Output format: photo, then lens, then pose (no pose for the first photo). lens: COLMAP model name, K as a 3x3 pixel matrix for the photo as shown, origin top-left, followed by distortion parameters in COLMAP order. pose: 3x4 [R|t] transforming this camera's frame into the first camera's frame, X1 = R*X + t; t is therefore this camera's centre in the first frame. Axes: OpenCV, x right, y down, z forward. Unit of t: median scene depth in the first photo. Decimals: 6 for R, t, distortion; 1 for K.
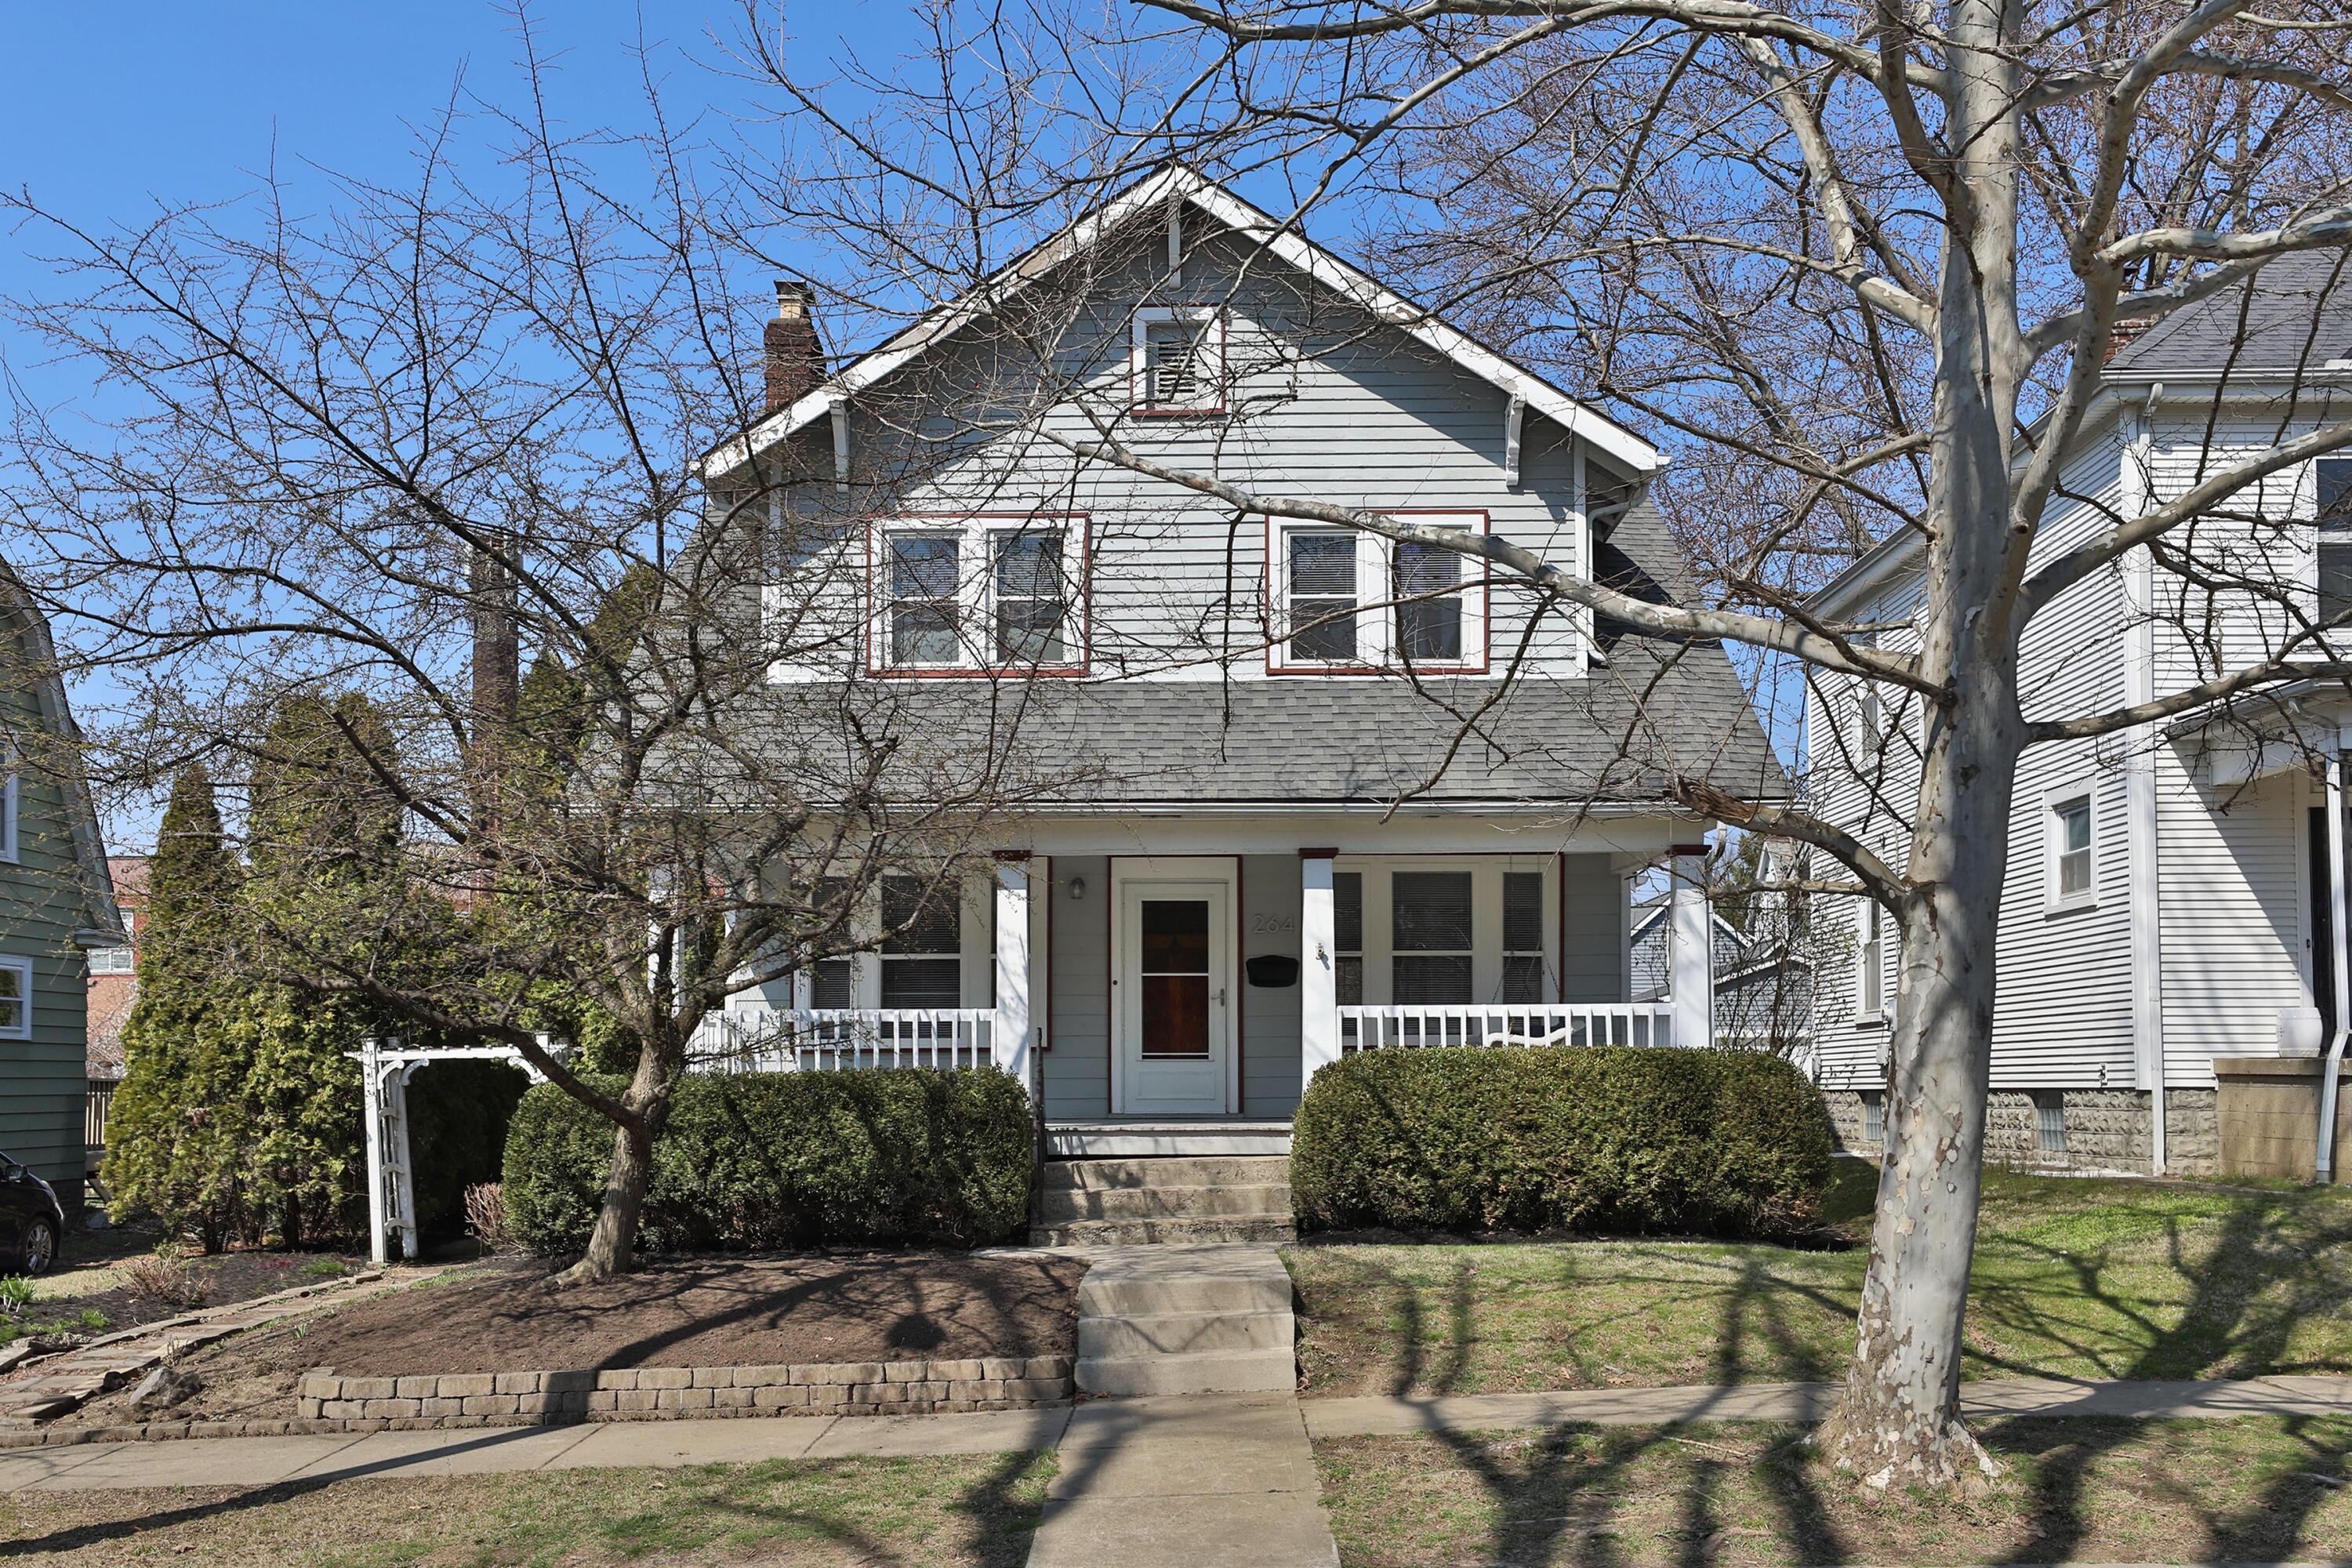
lens RADIAL K [[2152.0, 0, 1173.6], [0, 2152.0, 787.6], [0, 0, 1]] dist [0.038396, 0.000000]
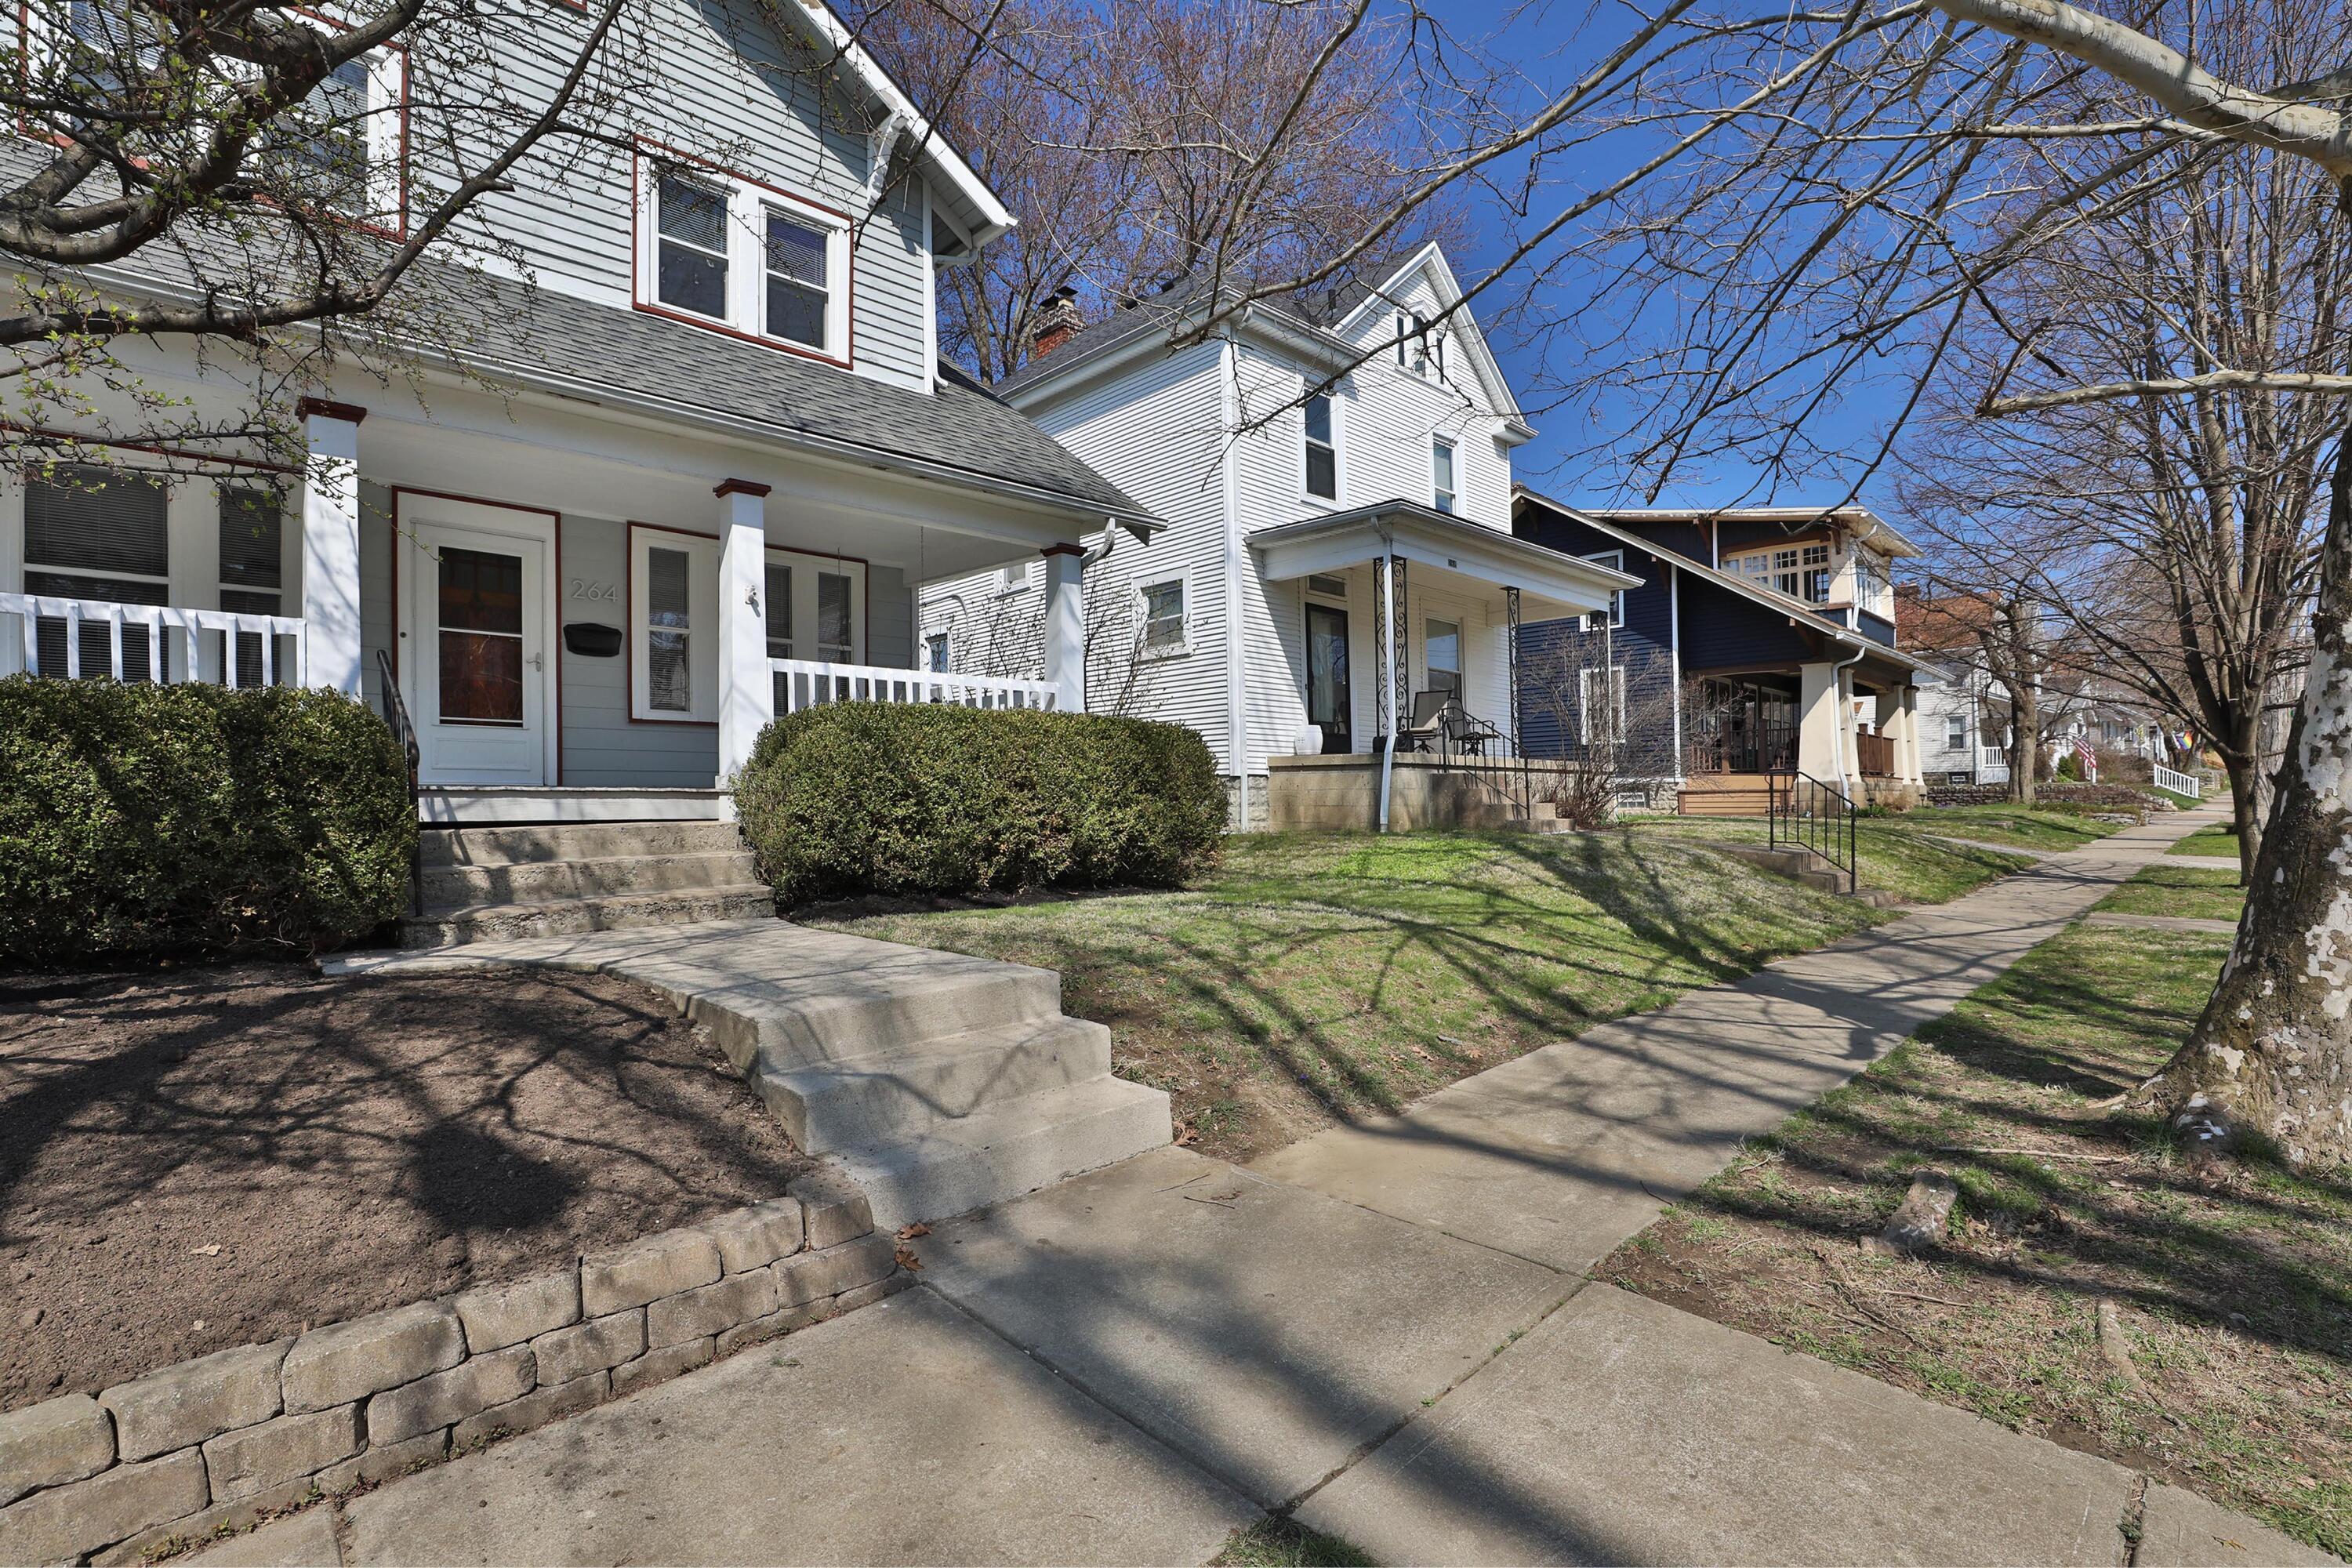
lens RADIAL K [[1119.3, 0, 1174.6], [0, 1119.3, 775.4], [0, 0, 1]] dist [-0.028886, 0.000568]
pose [[0.727522, 0.019207, 0.685816, -0.121154], [-0.088899, 0.993820, 0.066472, 0.104802], [-0.680301, -0.109328, 0.724733, 0.542894]]
